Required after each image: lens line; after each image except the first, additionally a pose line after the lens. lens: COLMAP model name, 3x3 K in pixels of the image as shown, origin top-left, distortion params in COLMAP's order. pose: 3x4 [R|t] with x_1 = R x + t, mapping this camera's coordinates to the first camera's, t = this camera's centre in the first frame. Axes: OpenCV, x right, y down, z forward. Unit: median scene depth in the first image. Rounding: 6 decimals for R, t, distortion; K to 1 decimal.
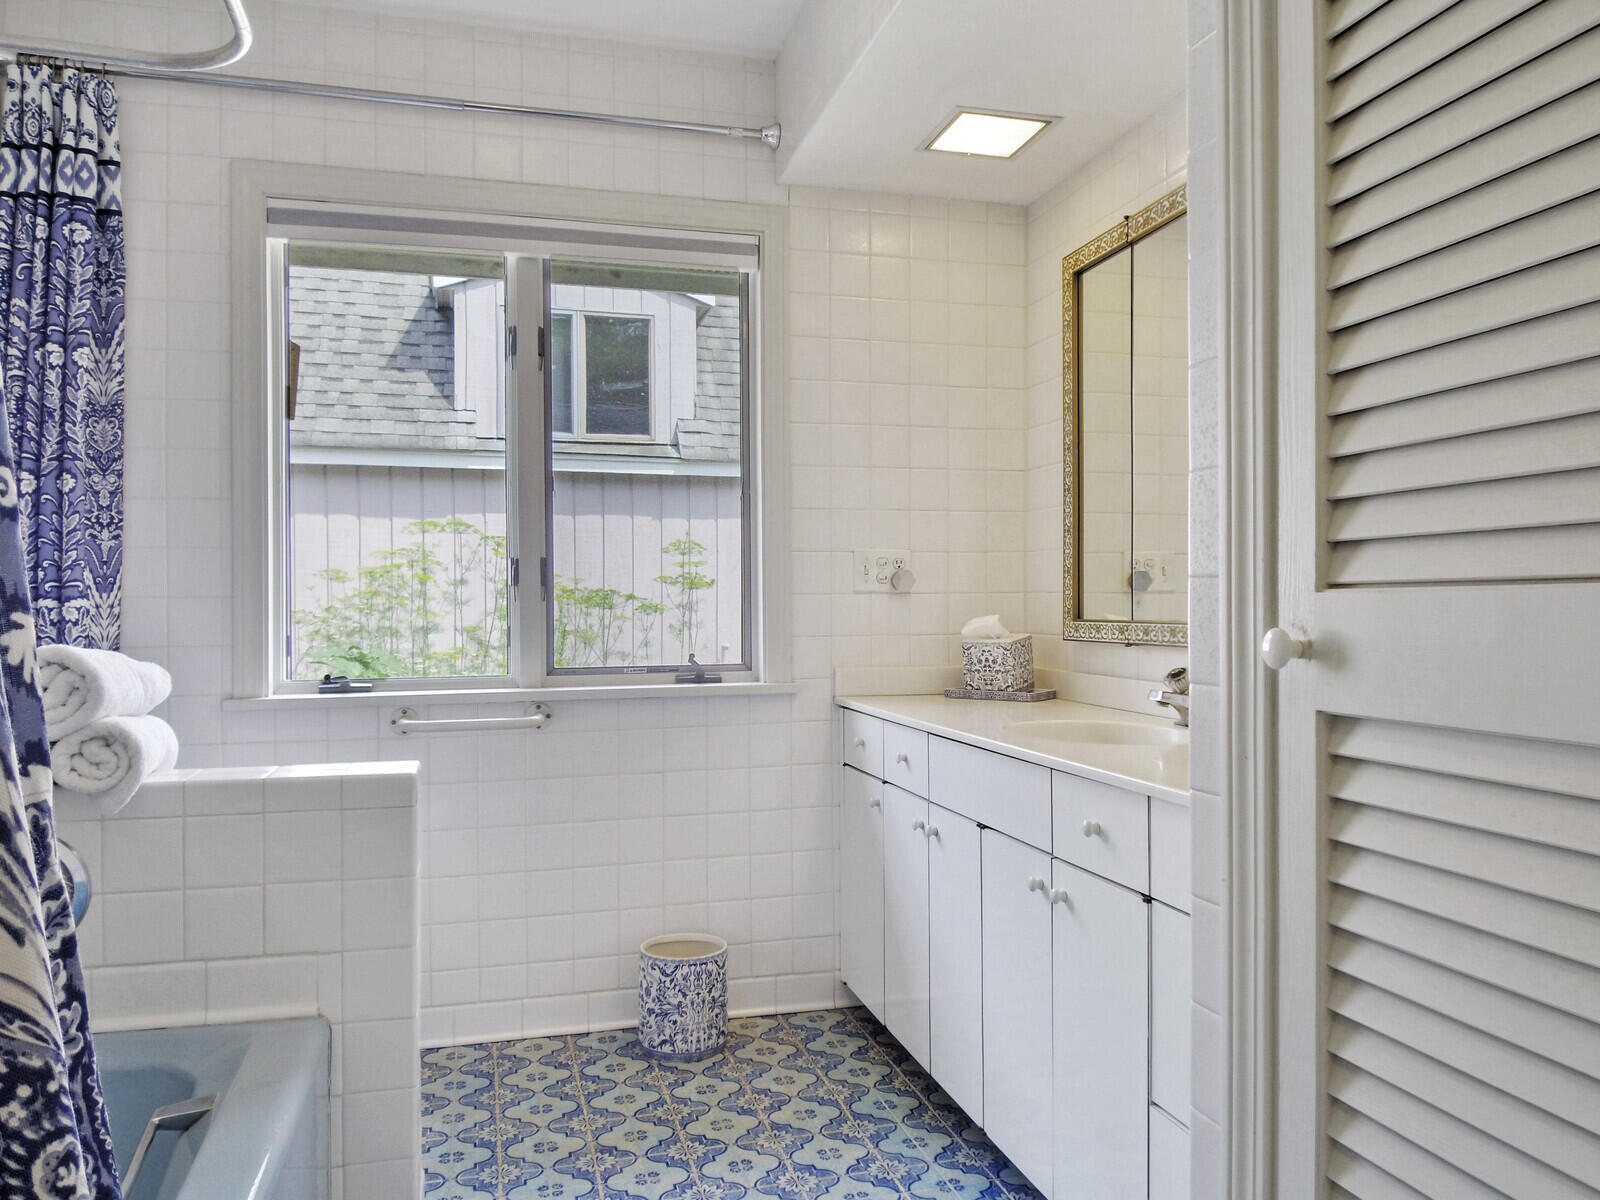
lens RADIAL K [[1137.2, 0, 787.9], [0, 1137.2, 612.8], [0, 0, 1]] dist [0.056213, -0.060099]
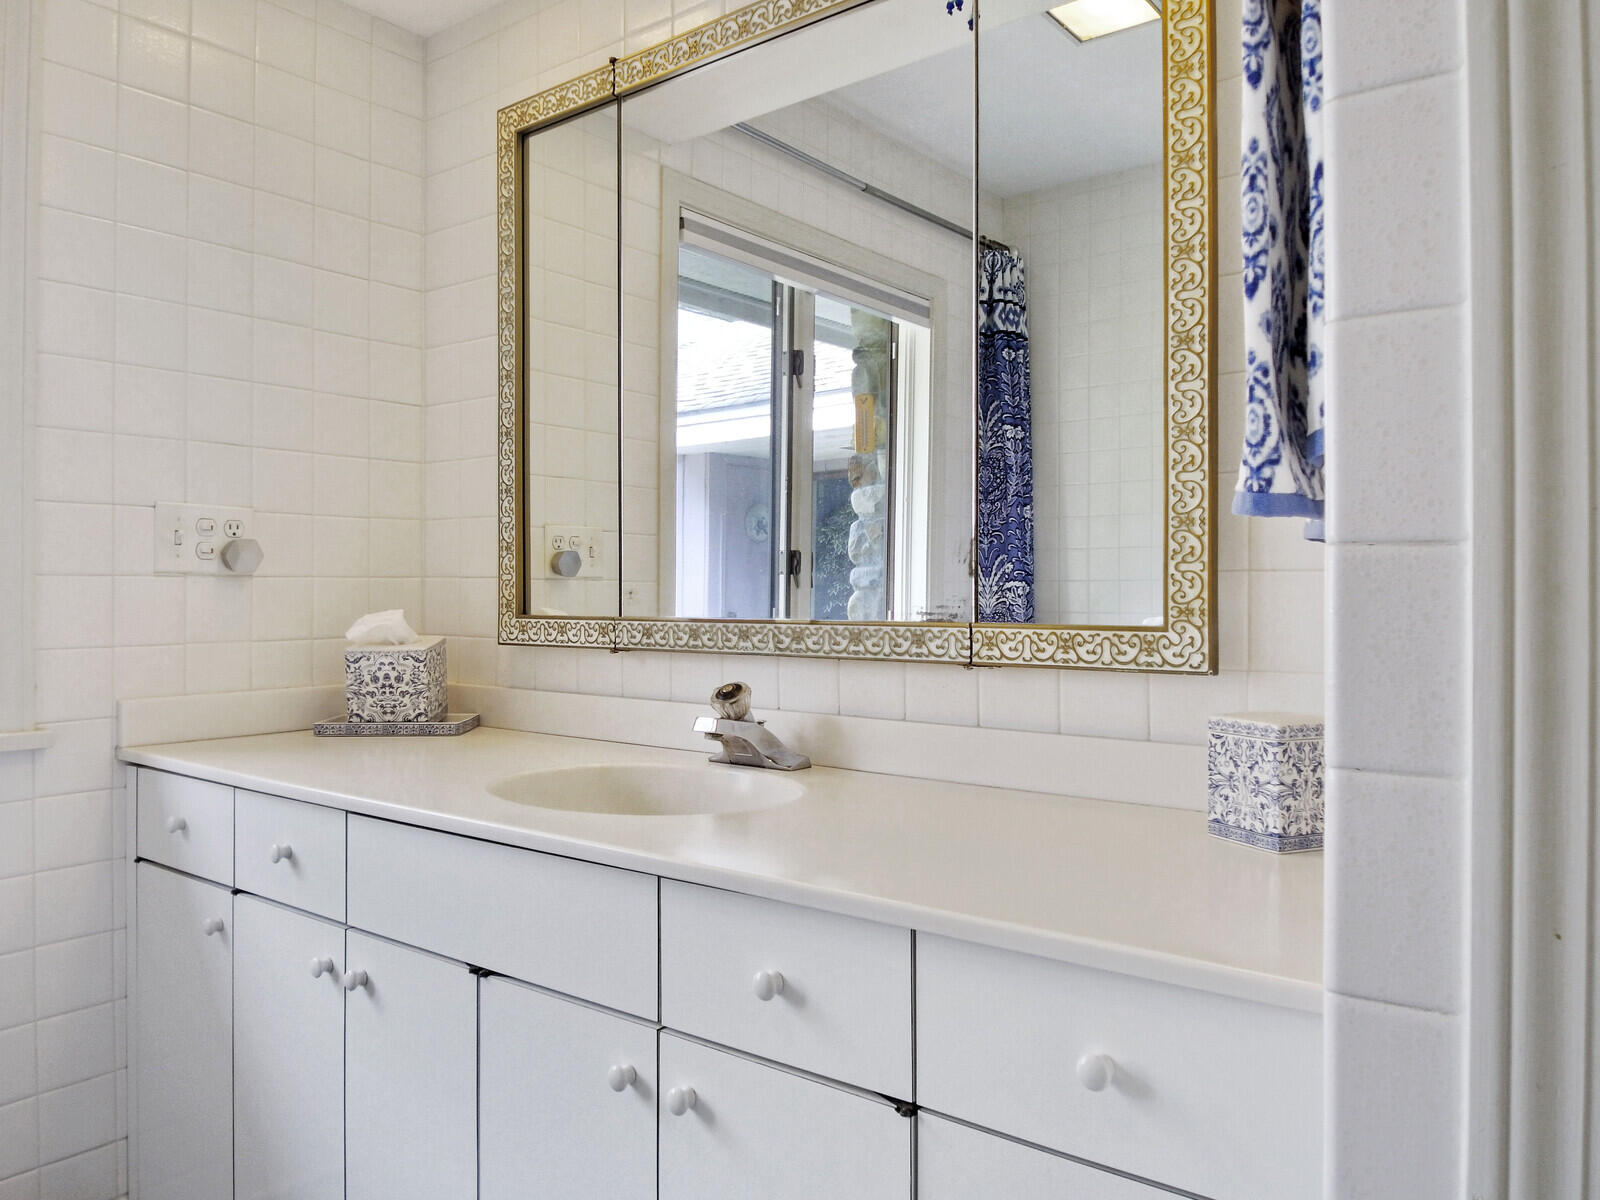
lens RADIAL K [[1147.0, 0, 800.9], [0, 1147.0, 586.4], [0, 0, 1]] dist [0.011747, -0.005379]
pose [[0.793009, 0.007172, 0.609168, -0.045419], [0.001446, 0.999906, -0.013654, -0.002207], [-0.609208, 0.011709, 0.792924, 0.320606]]
